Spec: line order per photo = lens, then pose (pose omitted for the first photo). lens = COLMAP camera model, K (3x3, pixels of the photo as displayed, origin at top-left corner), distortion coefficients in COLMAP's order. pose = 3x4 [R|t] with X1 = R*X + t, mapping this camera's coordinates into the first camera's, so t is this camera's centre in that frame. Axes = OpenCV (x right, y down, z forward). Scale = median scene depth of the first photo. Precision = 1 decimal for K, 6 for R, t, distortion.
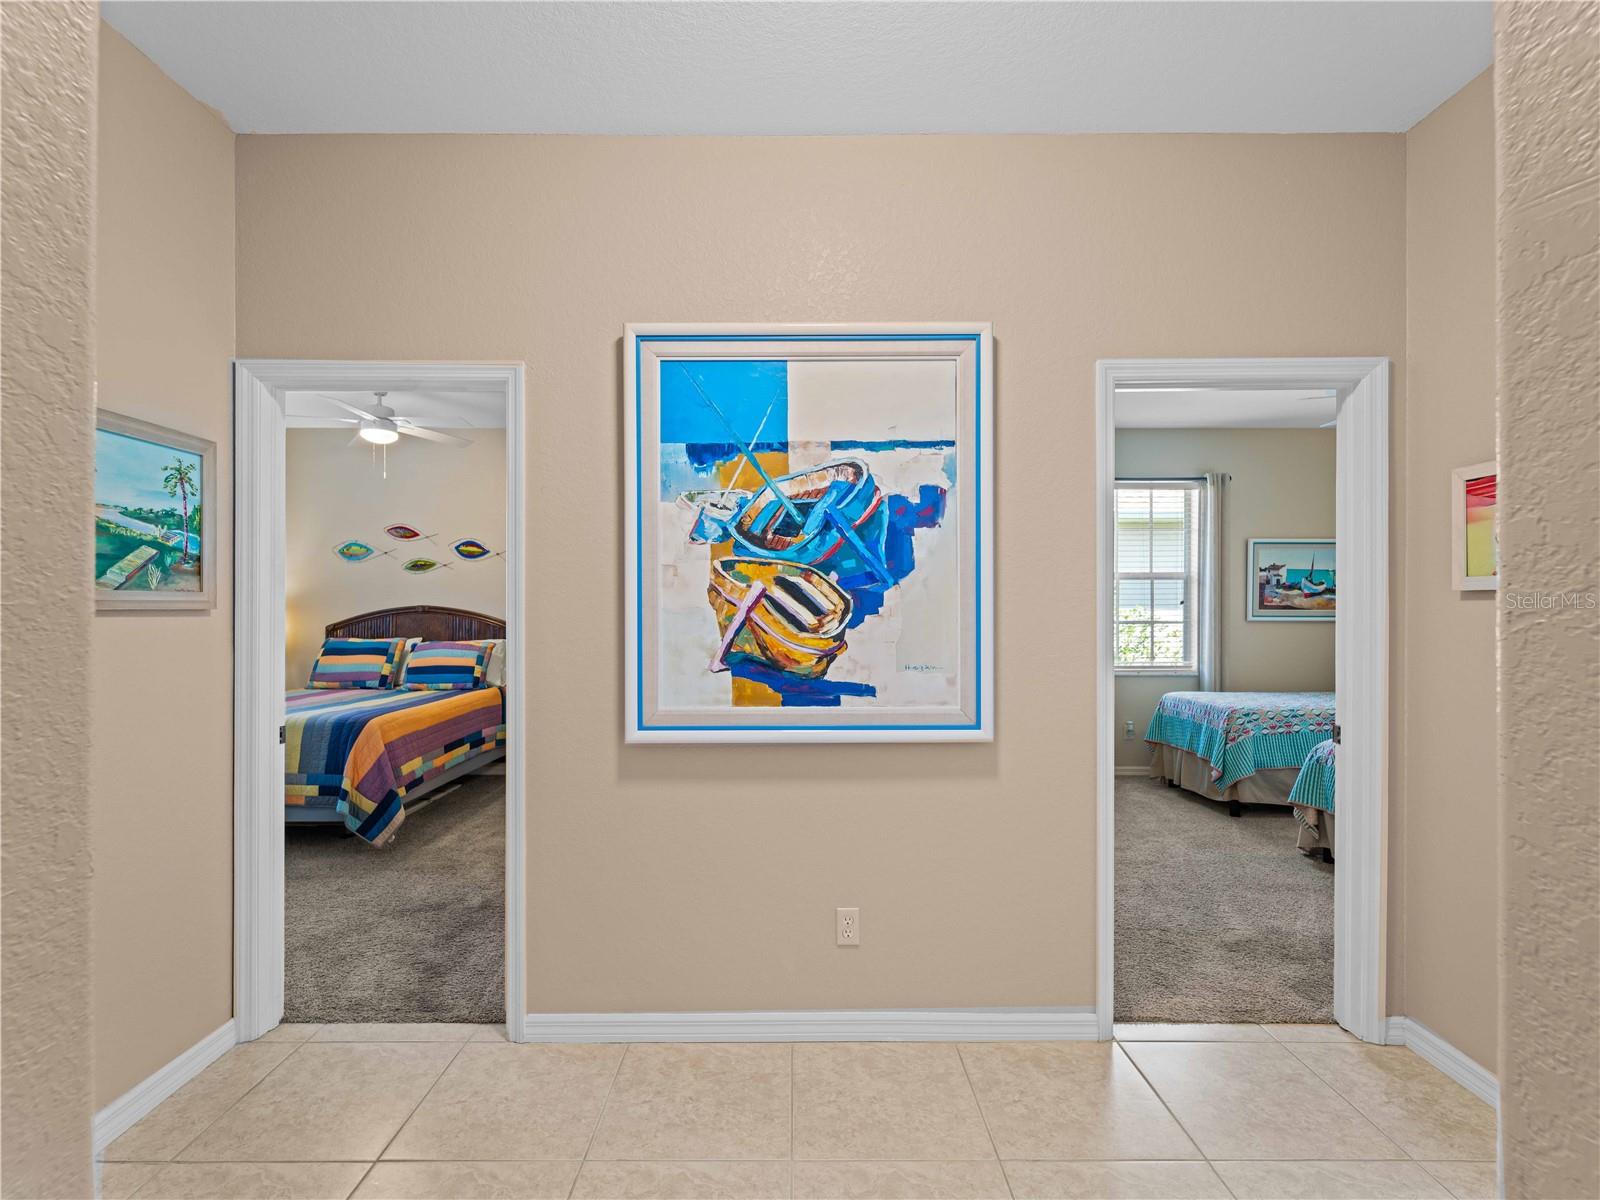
lens RADIAL K [[729.5, 0, 801.2], [0, 729.5, 613.3], [0, 0, 1]] dist [0.000826, -0.000305]
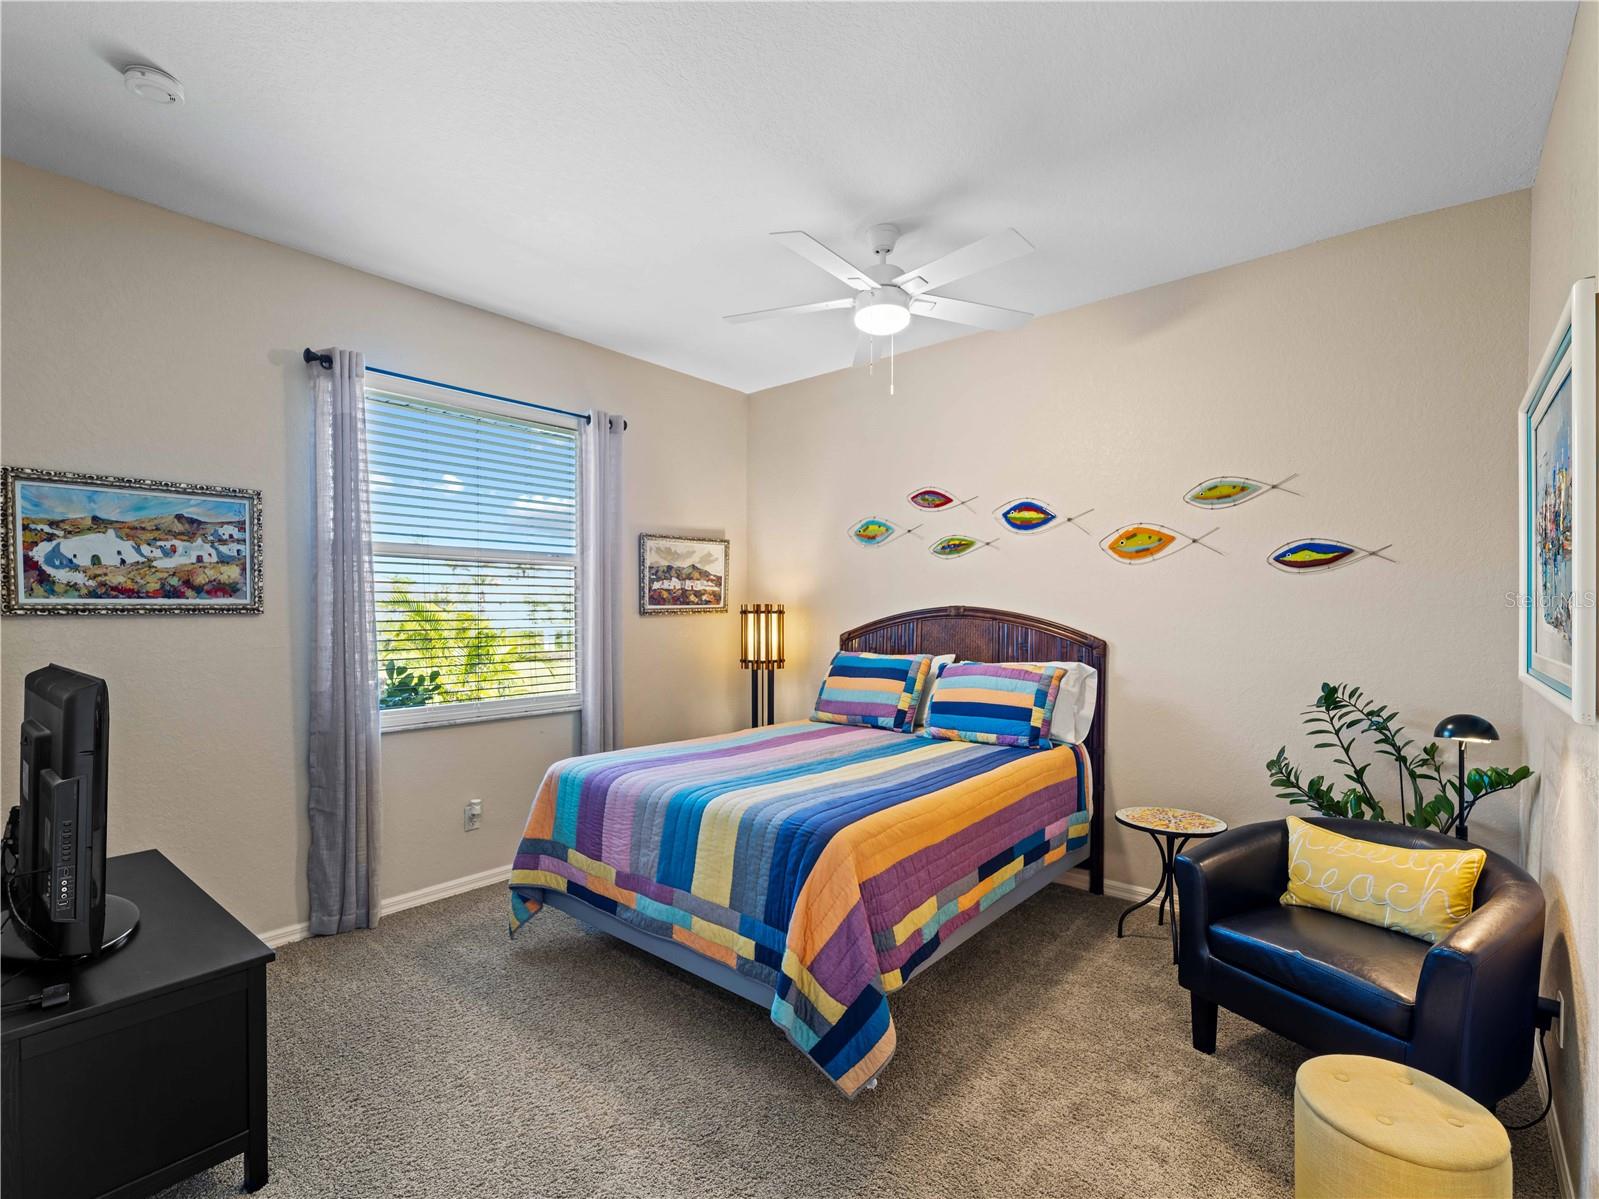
lens RADIAL K [[729.1, 0, 800.7], [0, 729.1, 612.8], [0, 0, 1]] dist [0.000826, -0.000305]
pose [[0.752388, 0.002117, -0.658717, -0.203392], [-0.006329, 0.999972, -0.004015, -0.001097], [0.658690, 0.007190, 0.752380, 0.439919]]
